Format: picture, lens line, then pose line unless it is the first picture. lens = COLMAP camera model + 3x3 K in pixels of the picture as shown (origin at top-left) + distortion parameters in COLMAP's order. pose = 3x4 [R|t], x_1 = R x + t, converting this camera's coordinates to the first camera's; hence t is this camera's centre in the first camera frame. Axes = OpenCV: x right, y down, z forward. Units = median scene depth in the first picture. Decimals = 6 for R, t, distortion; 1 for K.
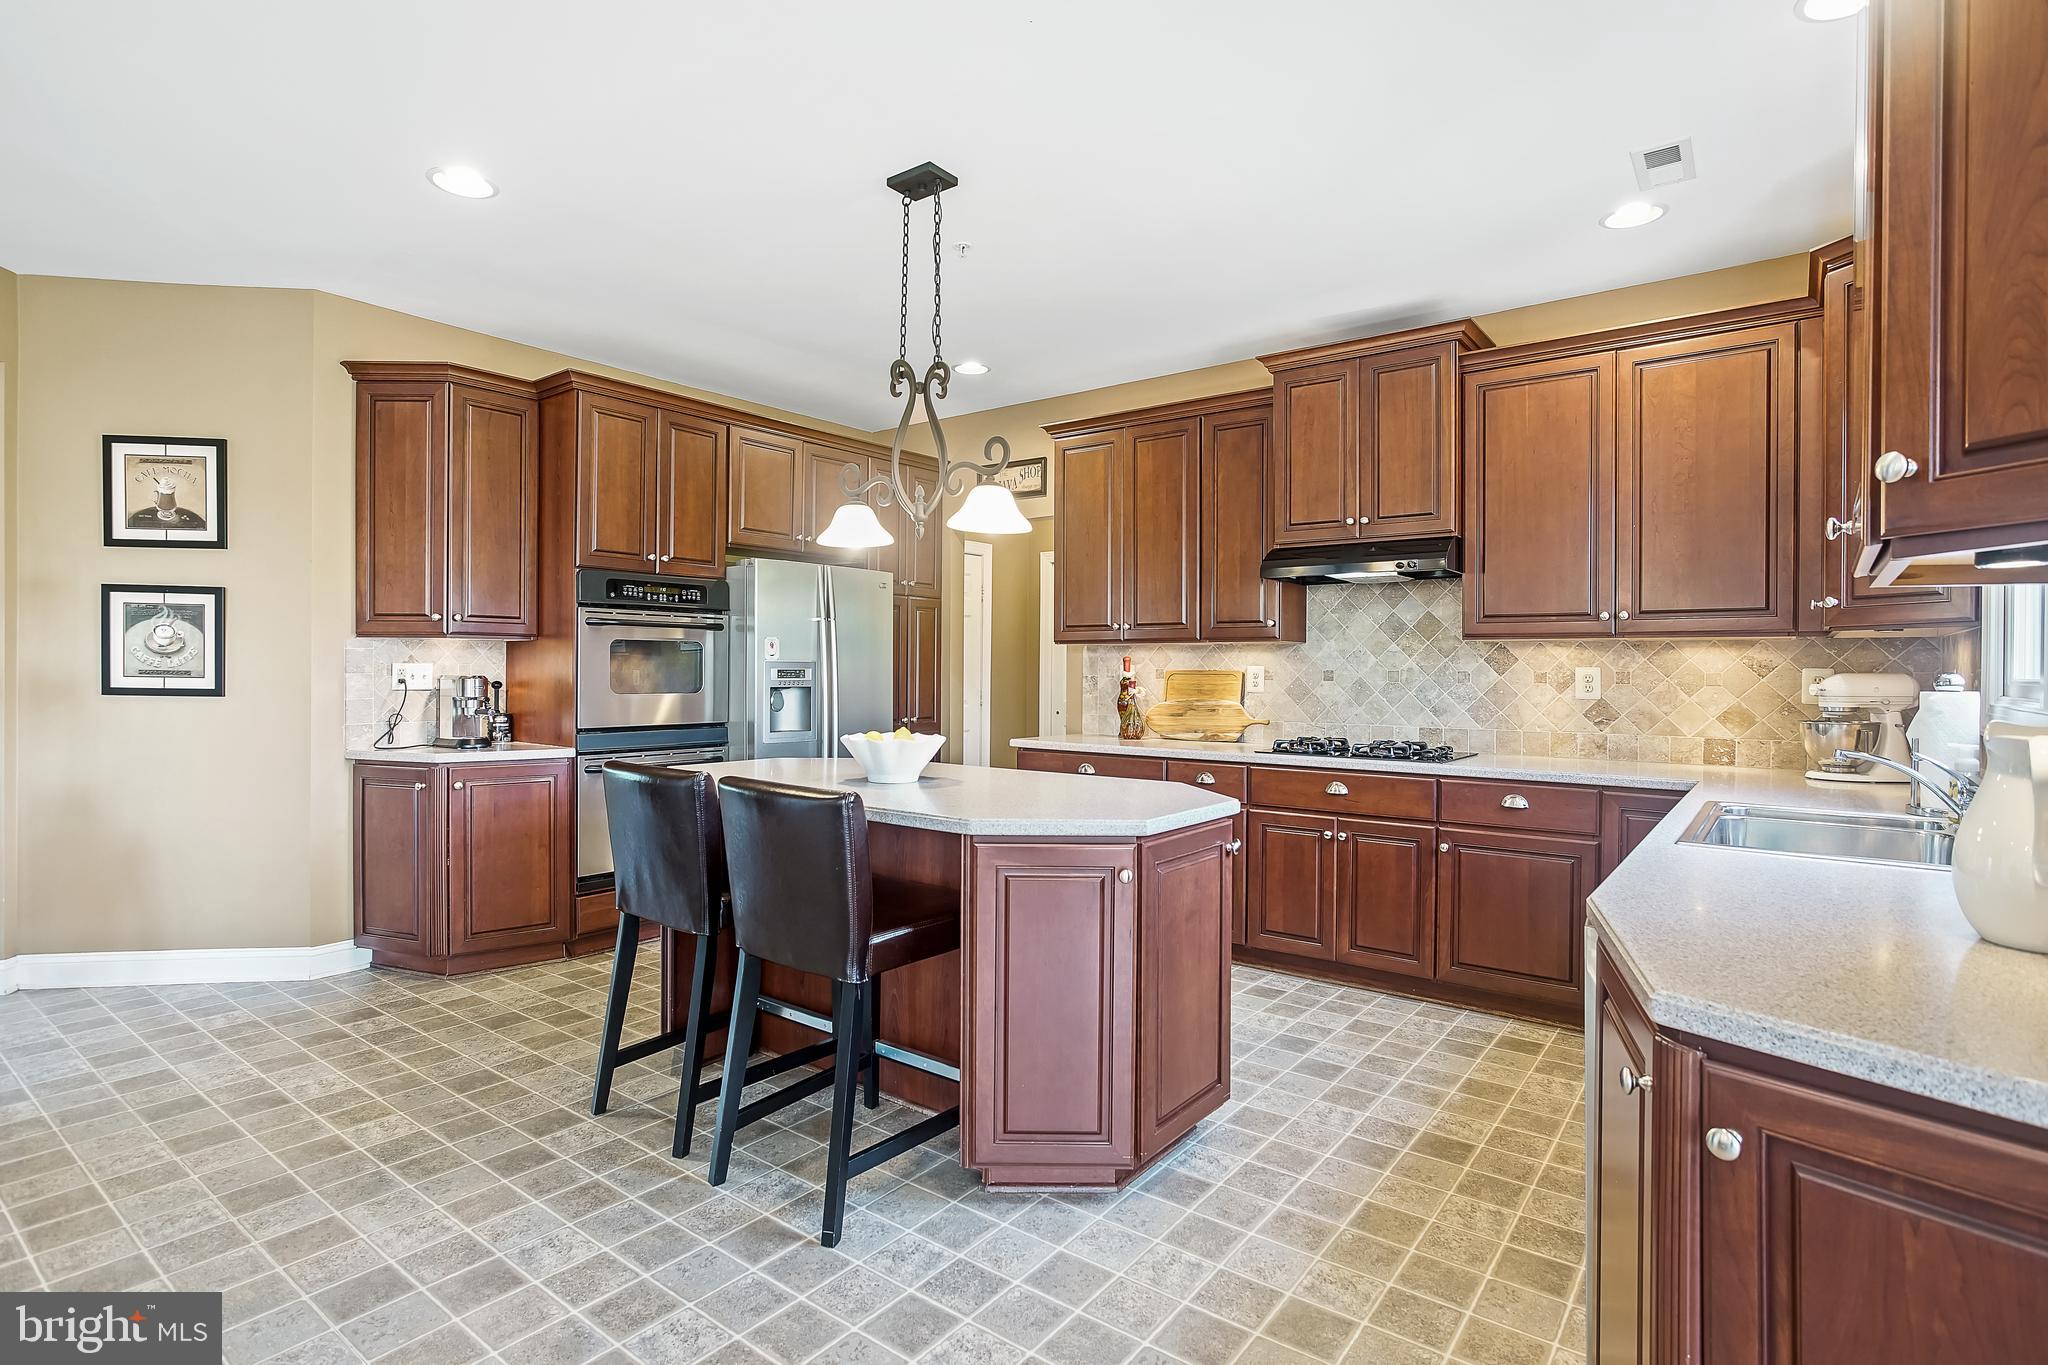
lens RADIAL K [[1024.7, 0, 1015.9], [0, 1024.7, 670.0], [0, 0, 1]] dist [-0.019427, 0.005322]
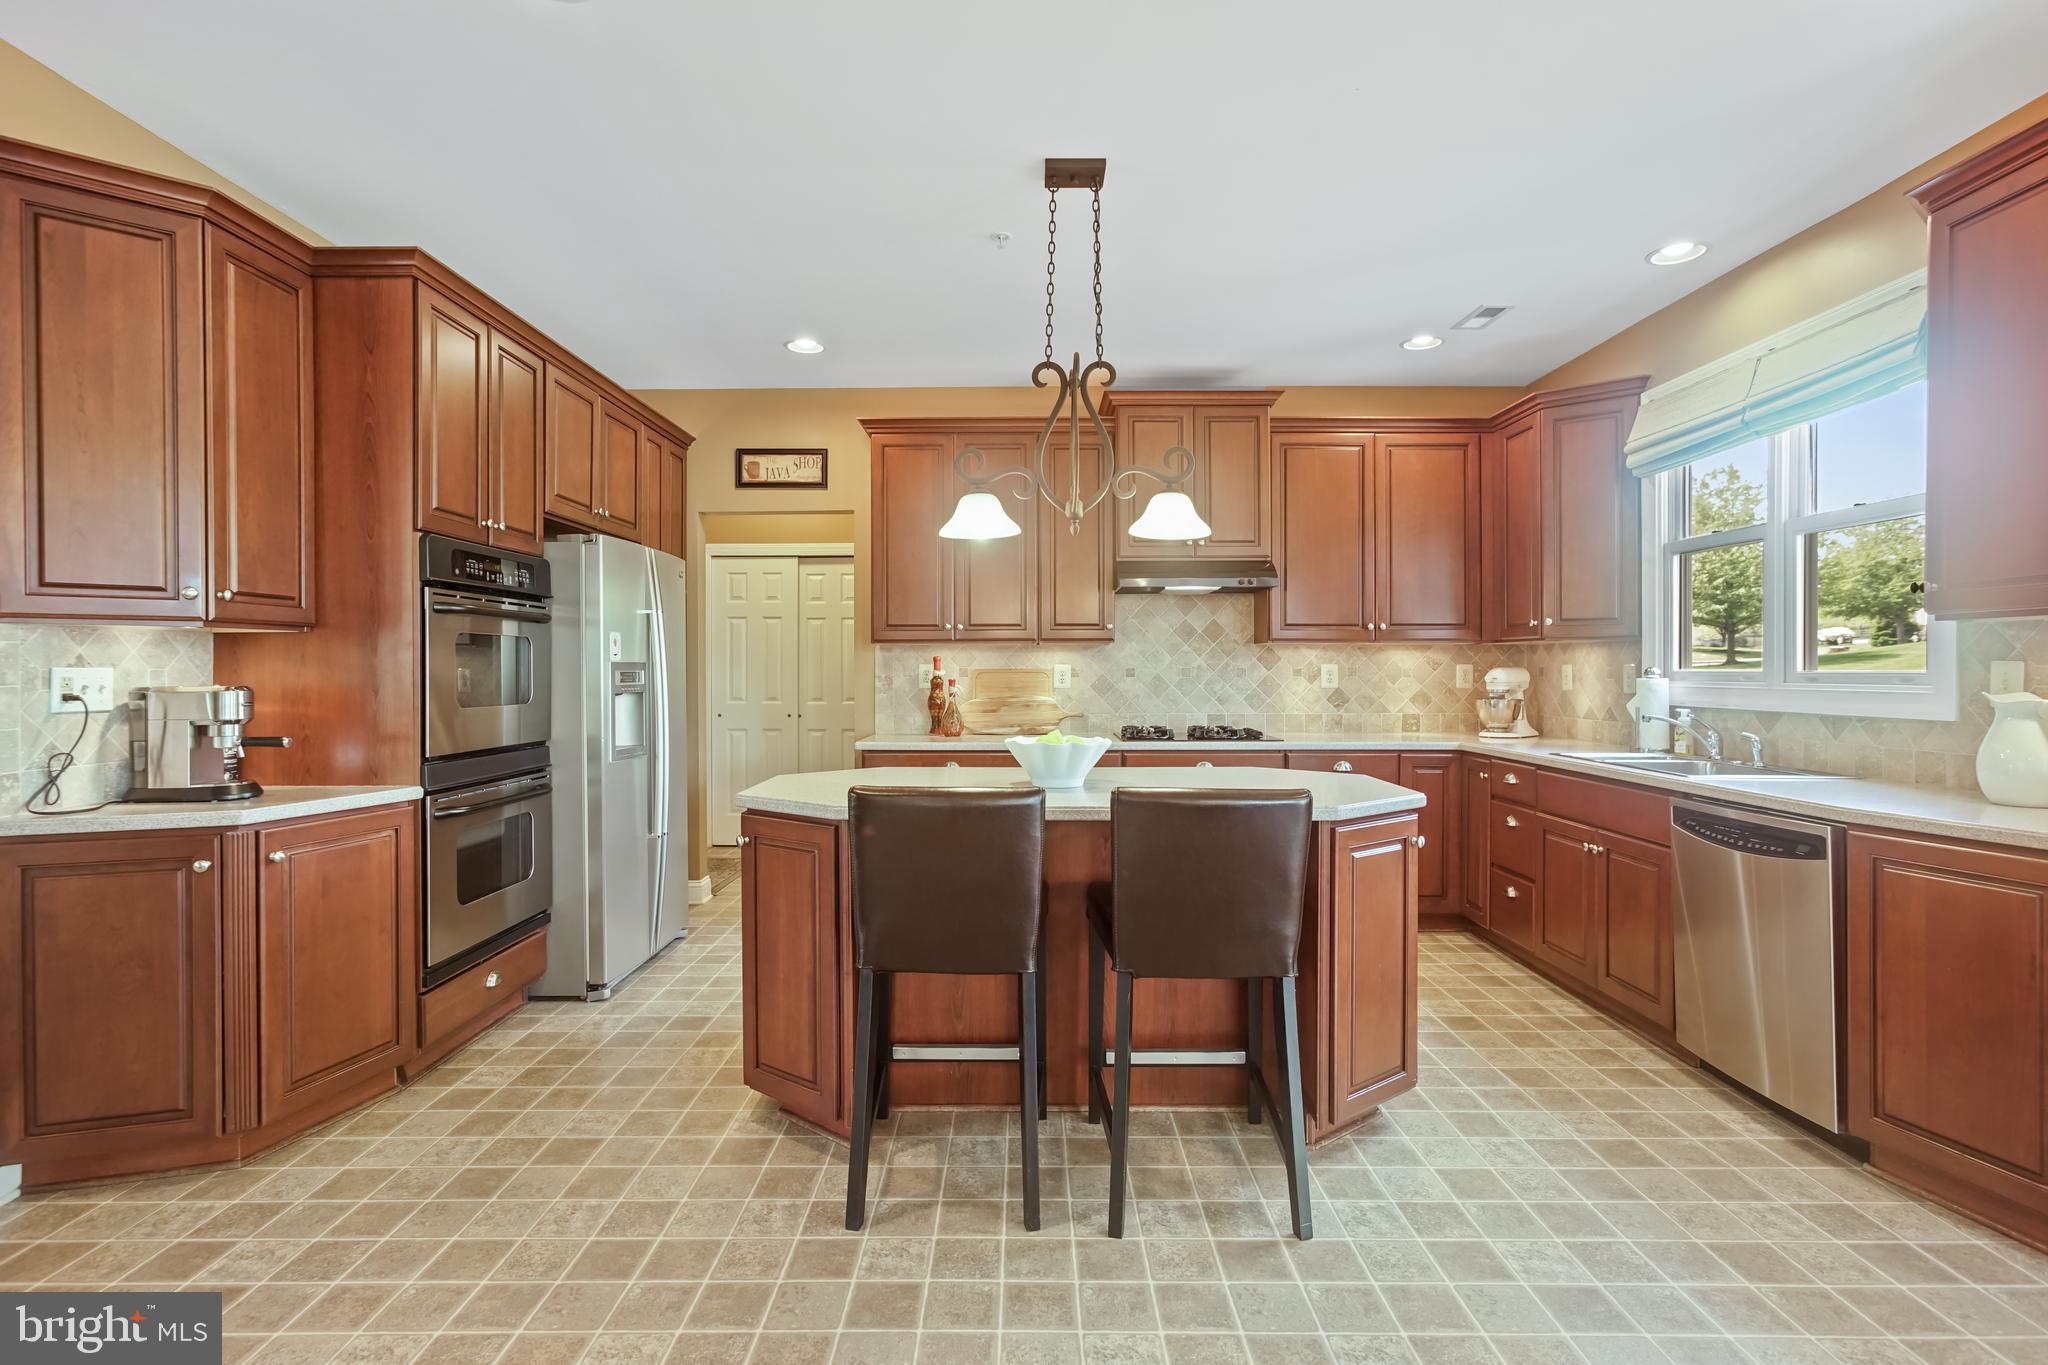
lens RADIAL K [[984.5, 0, 1025.2], [0, 984.5, 671.1], [0, 0, 1]] dist [-0.013294, 0.012555]
pose [[0.791130, -0.009325, 0.611577, -0.553921], [0.007197, 0.999956, 0.005938, -0.004270], [-0.611606, -0.000296, 0.791163, 0.220481]]
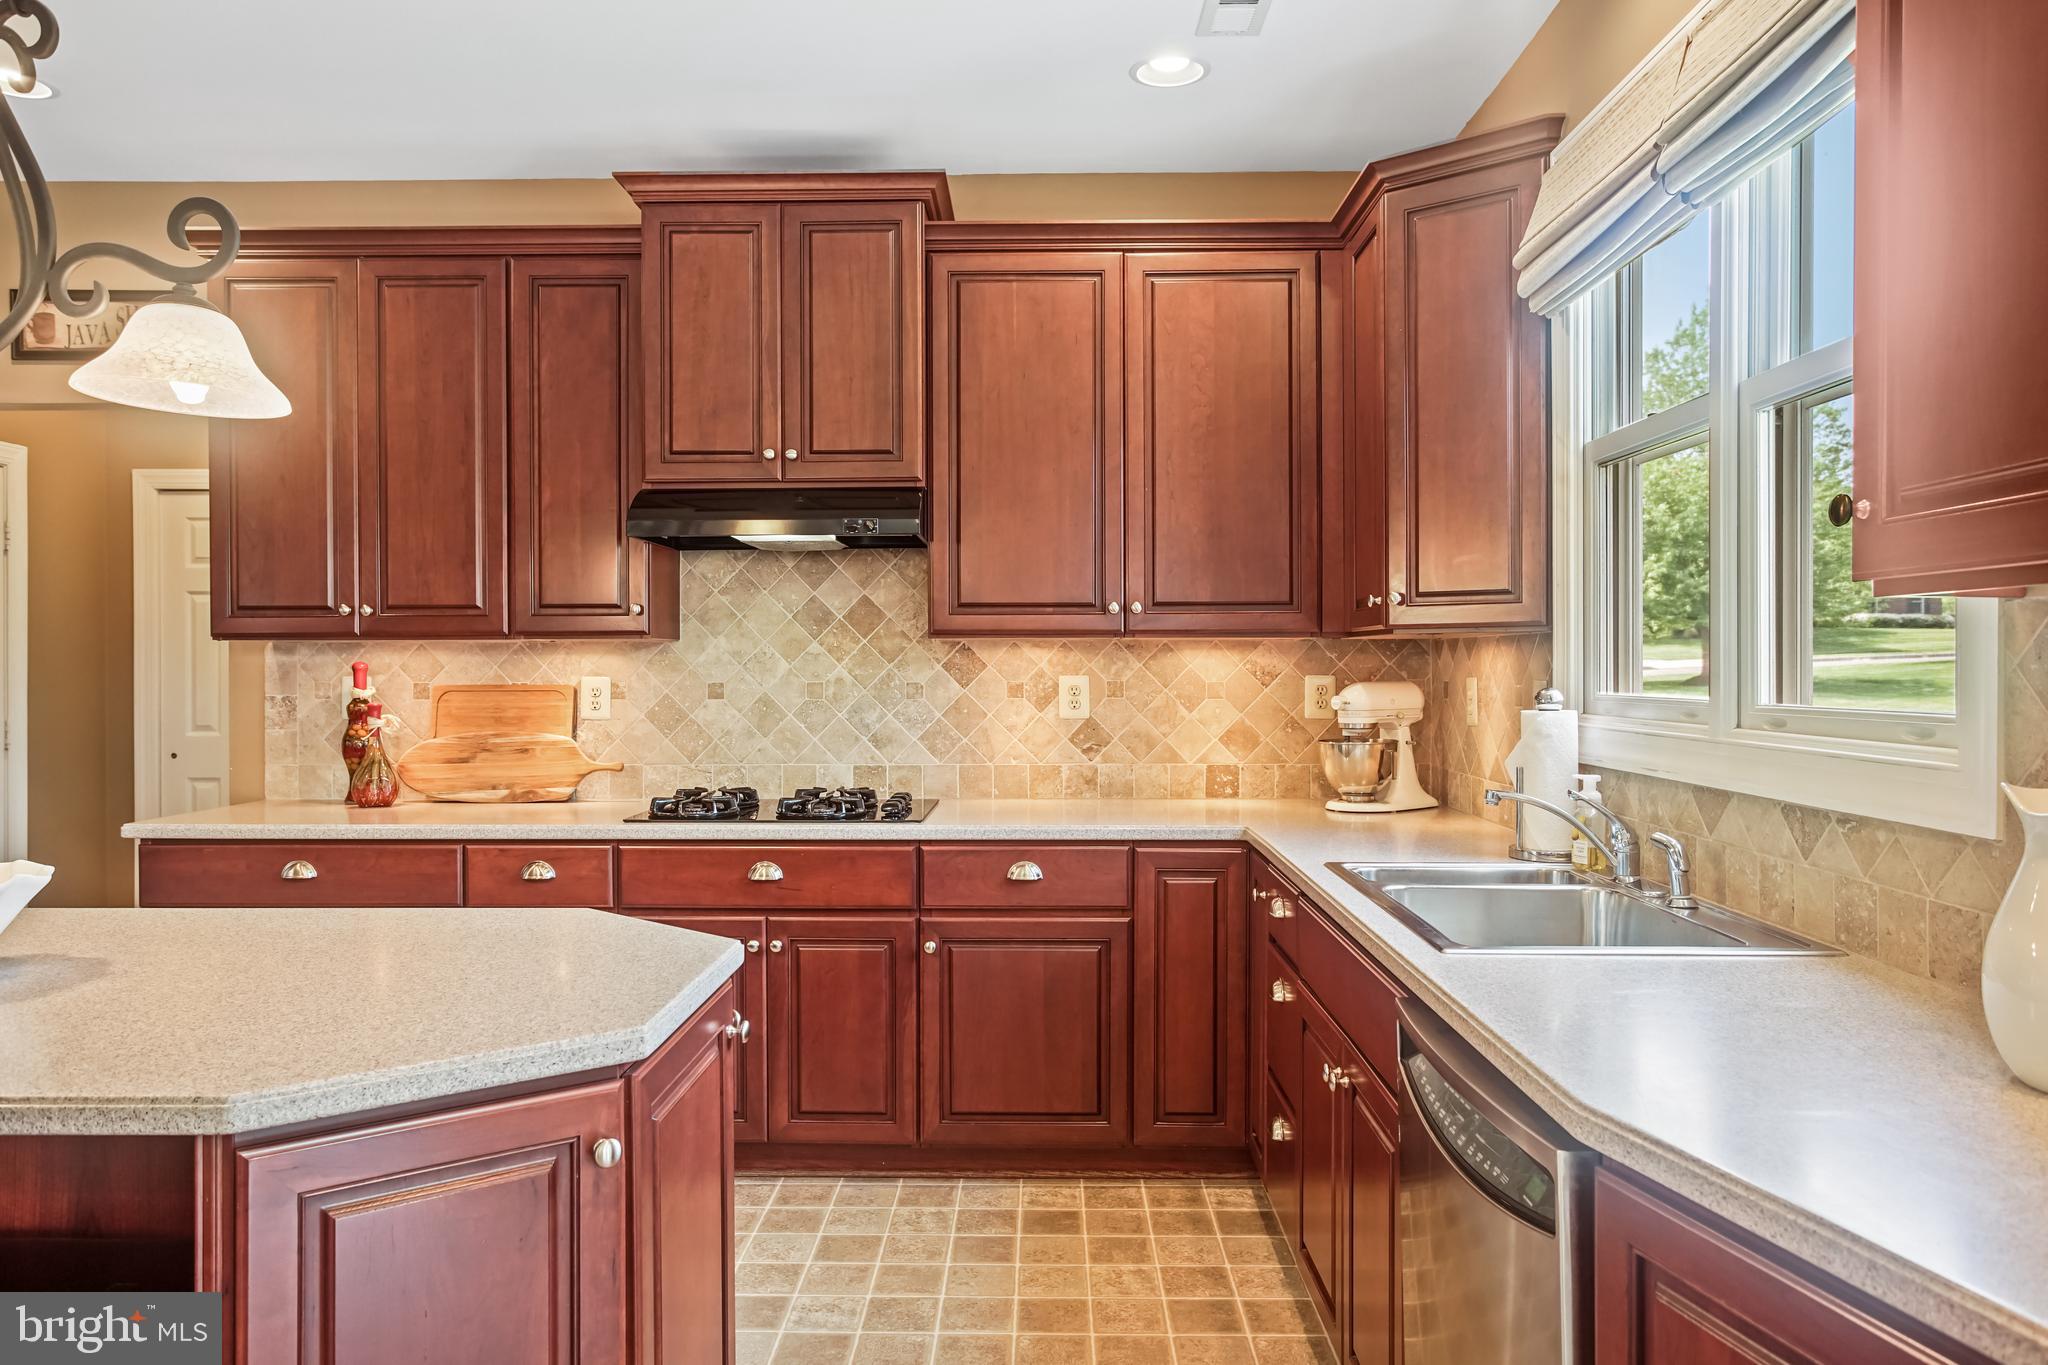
lens RADIAL K [[1381.0, 0, 1030.1], [0, 1381.0, 668.5], [0, 0, 1]] dist [-0.026268, 0.053841]
pose [[0.800536, -0.011210, 0.599179, -0.067869], [0.008513, 0.999937, 0.007334, -0.015671], [-0.599224, -0.000770, 0.800581, 0.214374]]
